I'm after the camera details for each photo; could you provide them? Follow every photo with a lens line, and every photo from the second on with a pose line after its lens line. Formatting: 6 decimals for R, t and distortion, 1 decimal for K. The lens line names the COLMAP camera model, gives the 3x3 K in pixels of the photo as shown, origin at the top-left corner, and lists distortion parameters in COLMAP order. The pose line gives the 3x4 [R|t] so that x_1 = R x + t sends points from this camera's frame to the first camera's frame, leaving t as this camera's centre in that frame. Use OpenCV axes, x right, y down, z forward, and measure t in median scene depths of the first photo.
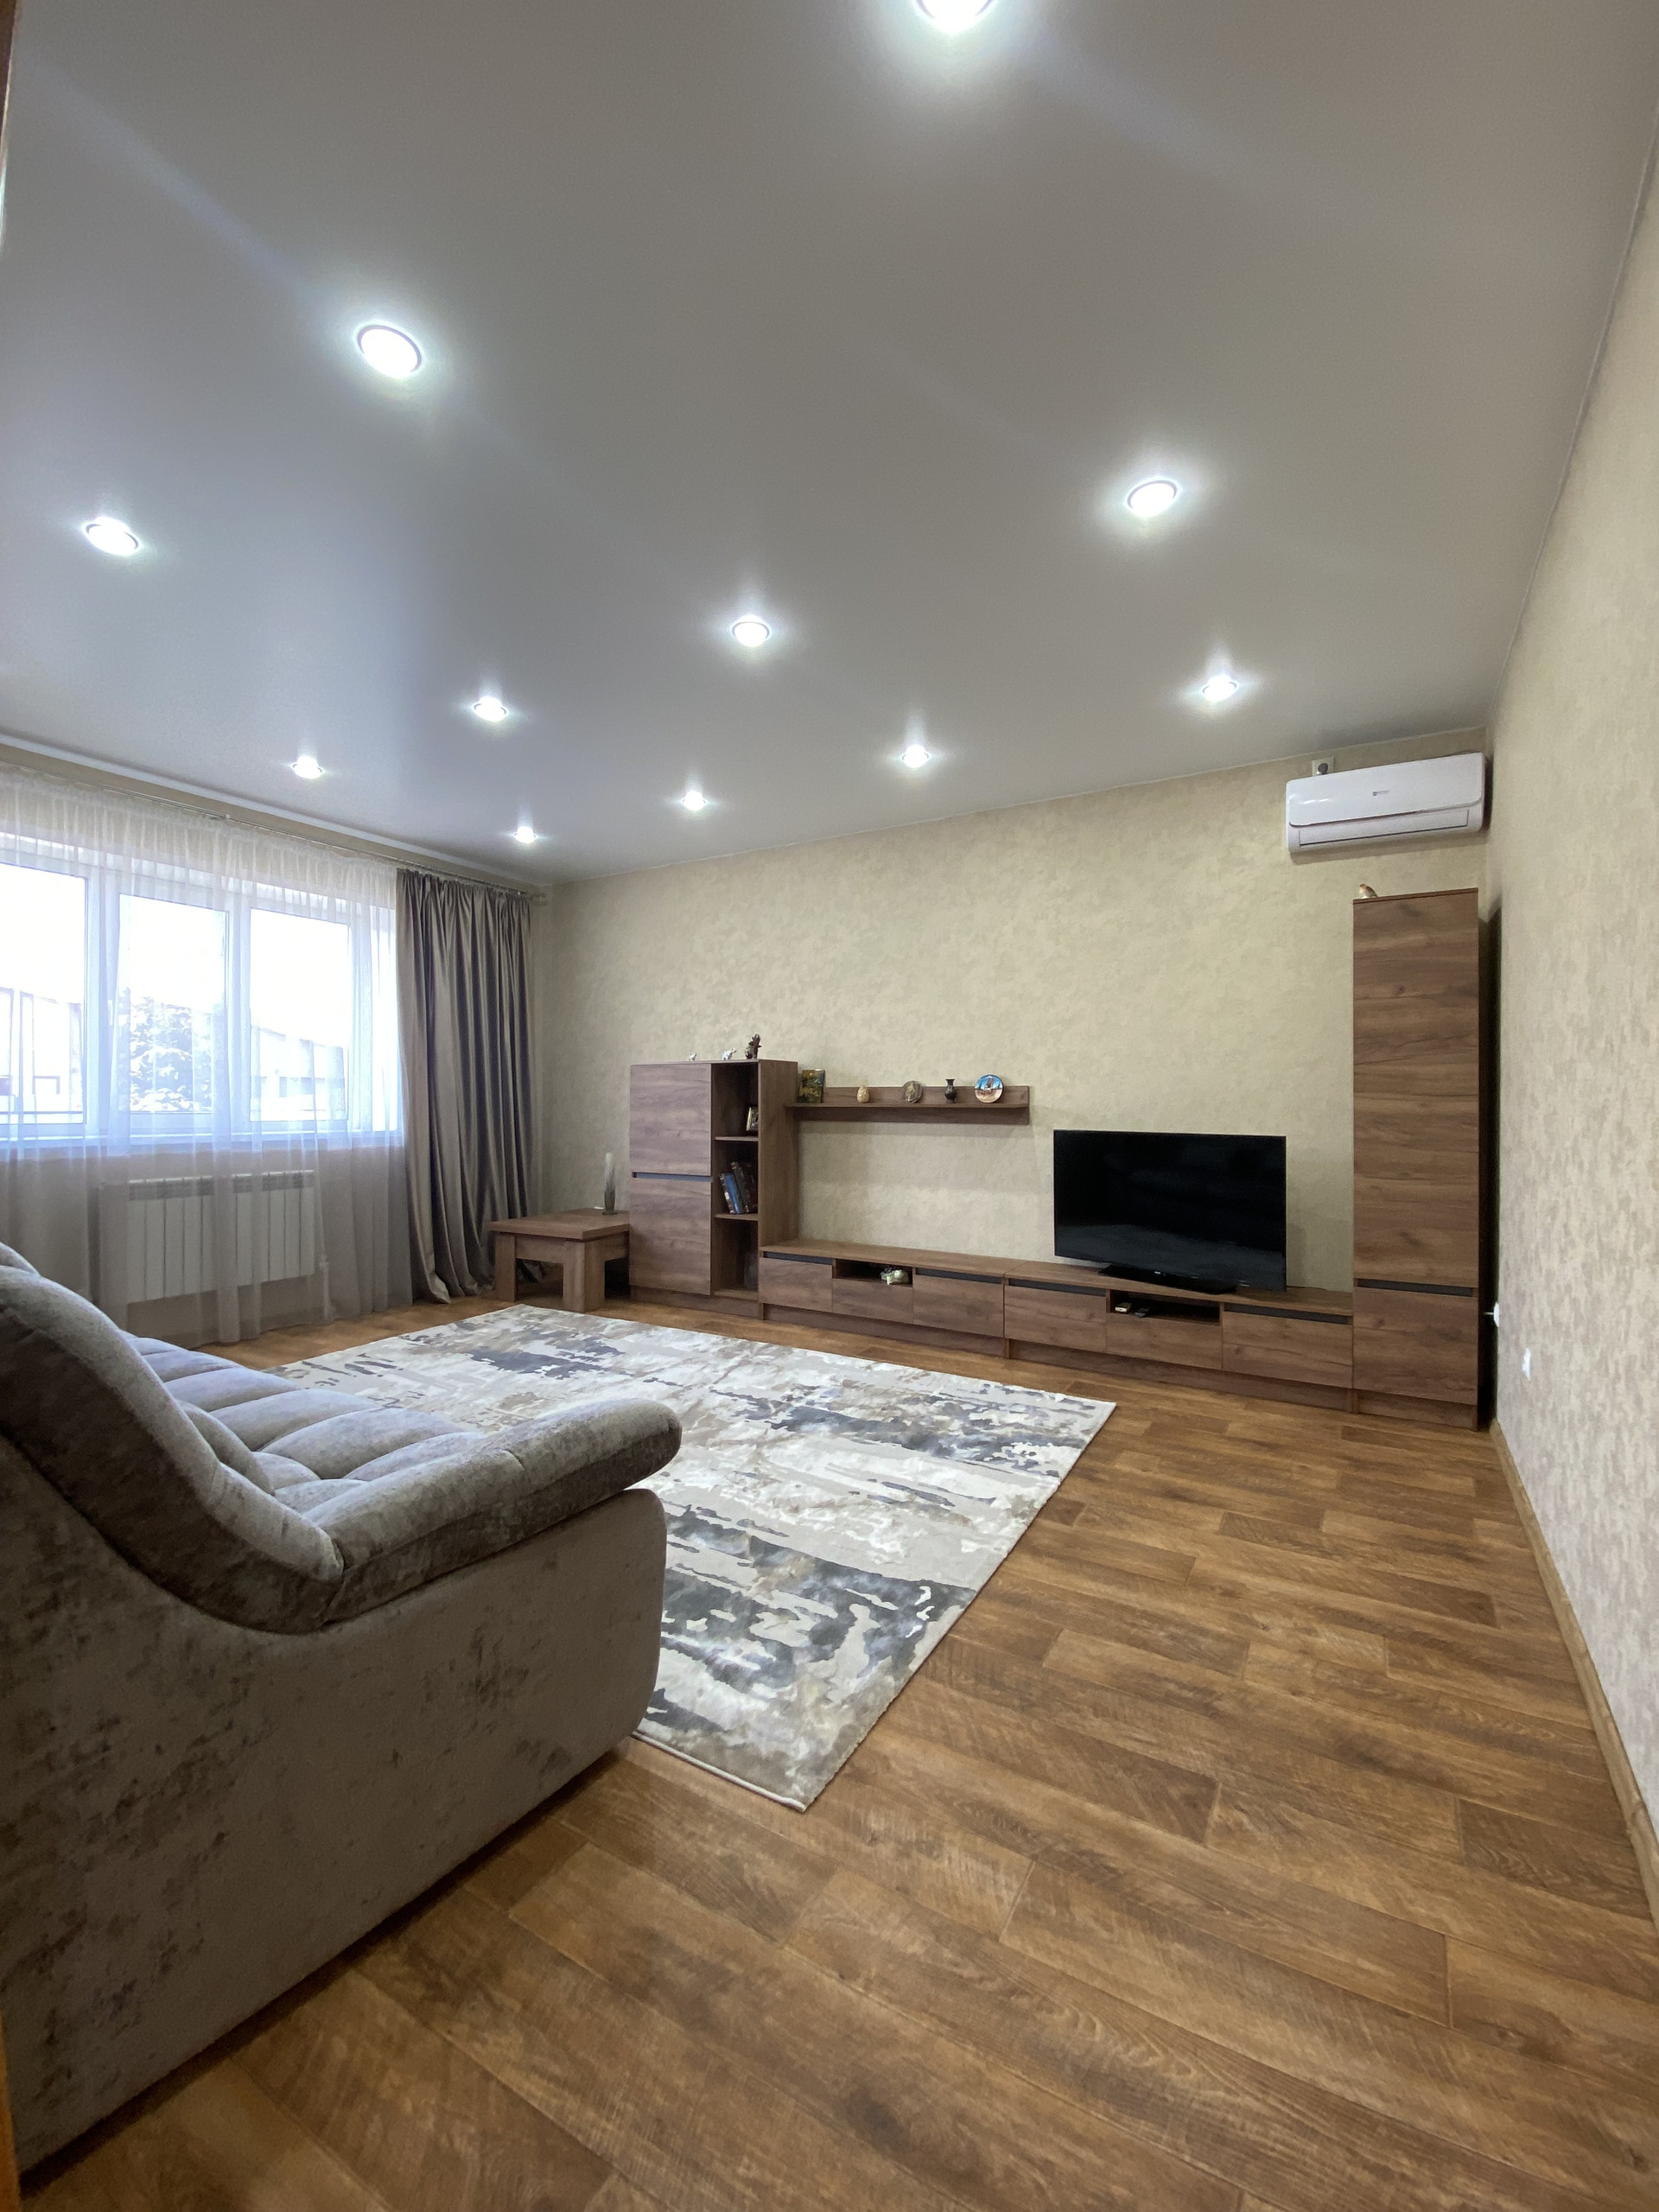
lens RADIAL K [[895.6, 0, 837.4], [0, 895.6, 1109.0], [0, 0, 1]] dist [0.008434, -0.013869]
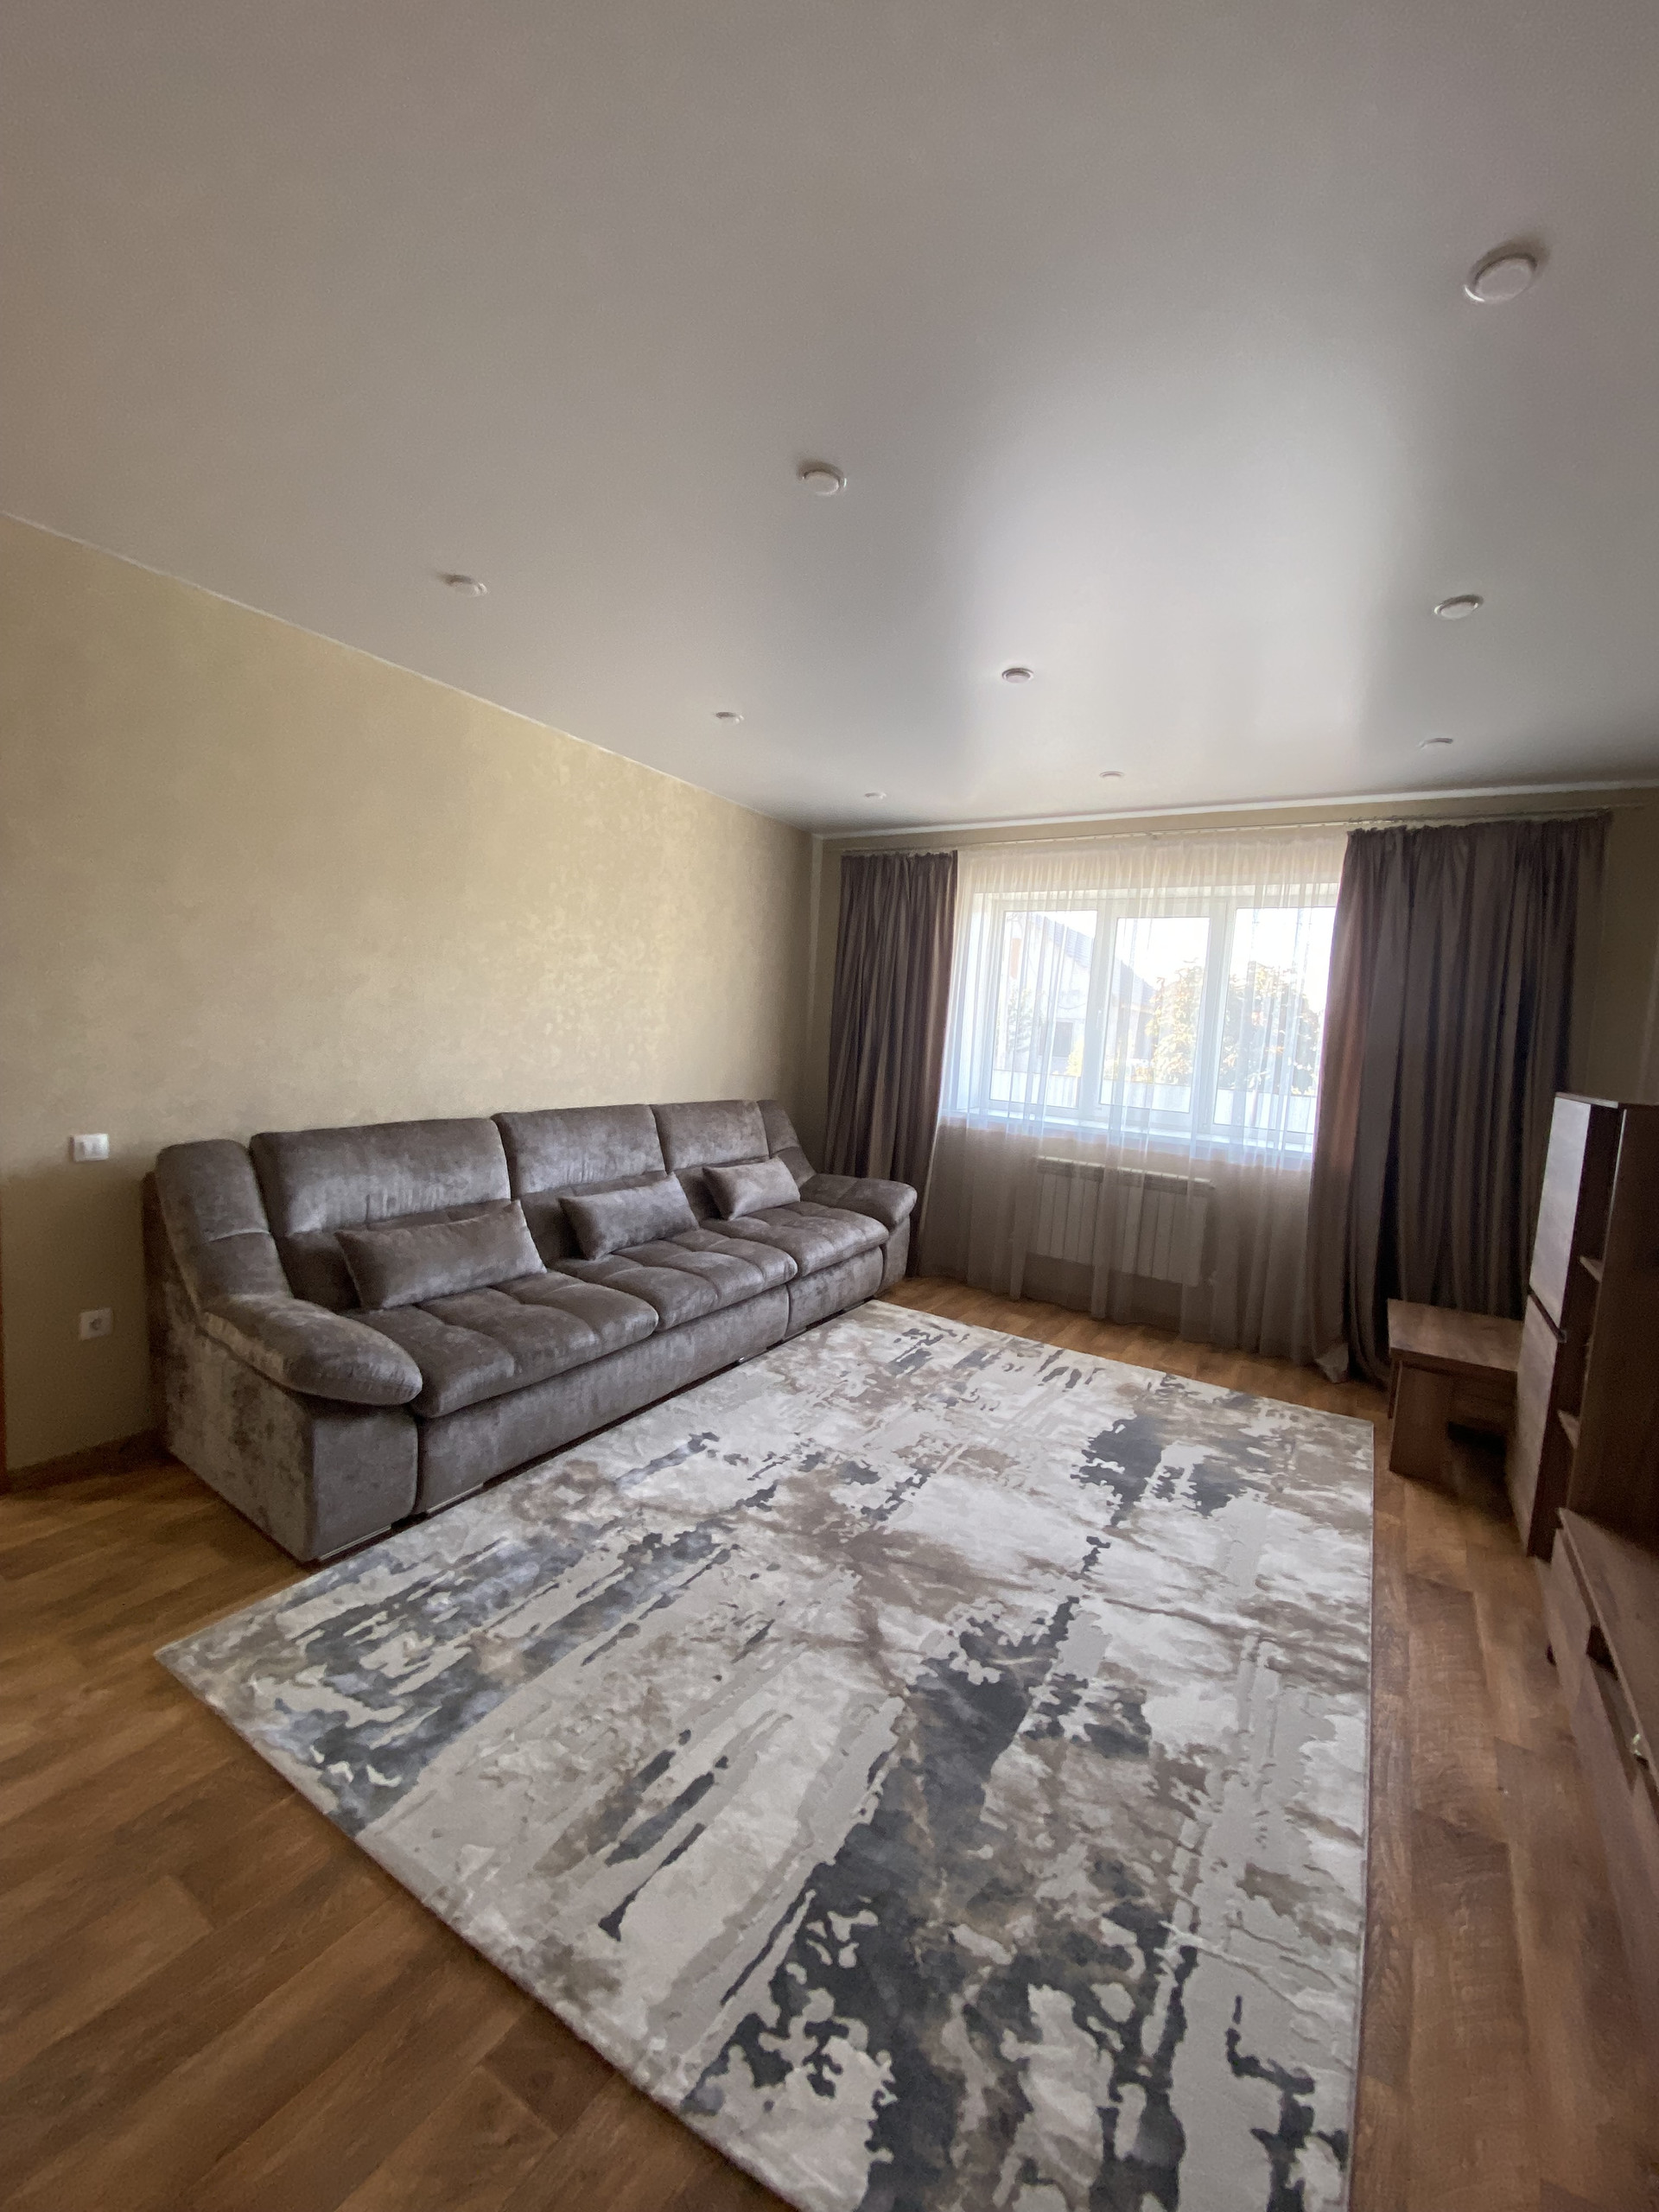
lens RADIAL K [[895.6, 0, 837.4], [0, 895.6, 1109.0], [0, 0, 1]] dist [0.008434, -0.013869]
pose [[-0.015120, 0.103183, -0.994547, 0.497254], [-0.081646, 0.991212, 0.104078, -0.101617], [0.996547, 0.082775, -0.006563, 0.820620]]
